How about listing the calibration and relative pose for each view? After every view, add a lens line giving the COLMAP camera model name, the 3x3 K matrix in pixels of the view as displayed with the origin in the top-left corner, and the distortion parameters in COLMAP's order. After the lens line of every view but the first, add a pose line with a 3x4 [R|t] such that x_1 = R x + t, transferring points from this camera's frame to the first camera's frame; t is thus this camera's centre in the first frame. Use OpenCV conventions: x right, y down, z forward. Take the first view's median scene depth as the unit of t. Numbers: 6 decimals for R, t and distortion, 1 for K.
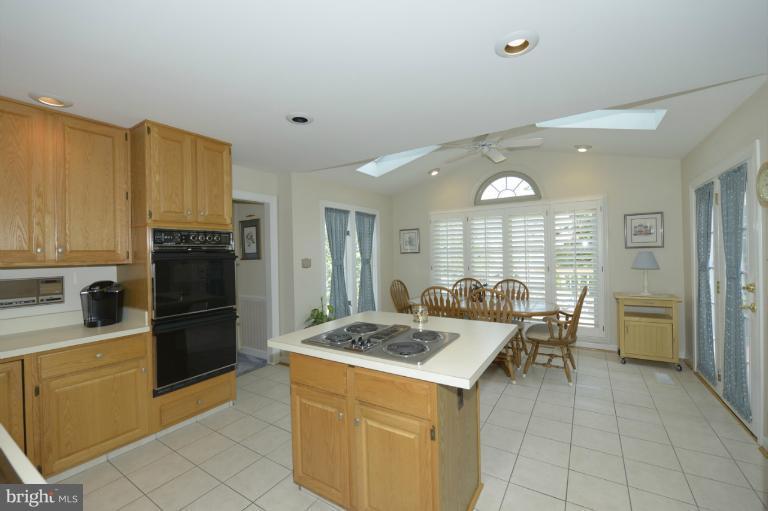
lens RADIAL K [[325.2, 0, 379.6], [0, 325.2, 253.2], [0, 0, 1]] dist [-0.021985, 0.000519]
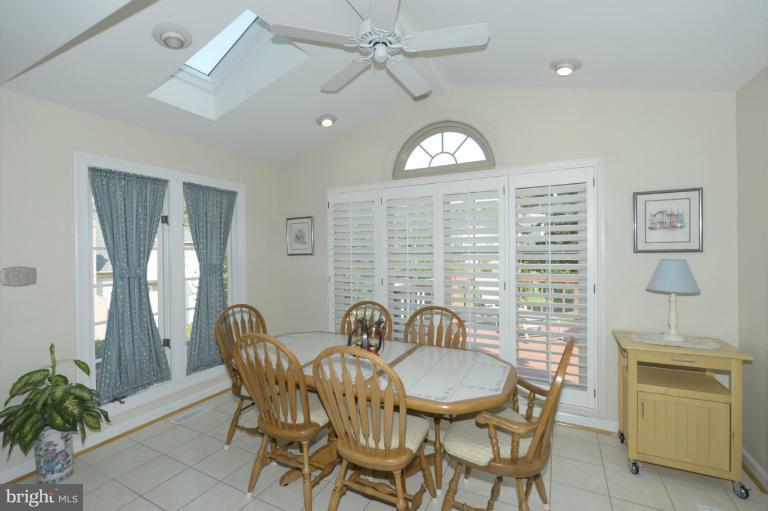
lens RADIAL K [[325.2, 0, 389.3], [0, 325.2, 254.7], [0, 0, 1]] dist [-0.021985, 0.000519]
pose [[0.995885, 0.010030, 0.090066, 0.282760], [-0.010823, 0.999907, 0.008331, -0.011242], [-0.089974, -0.009271, 0.995901, 0.474063]]
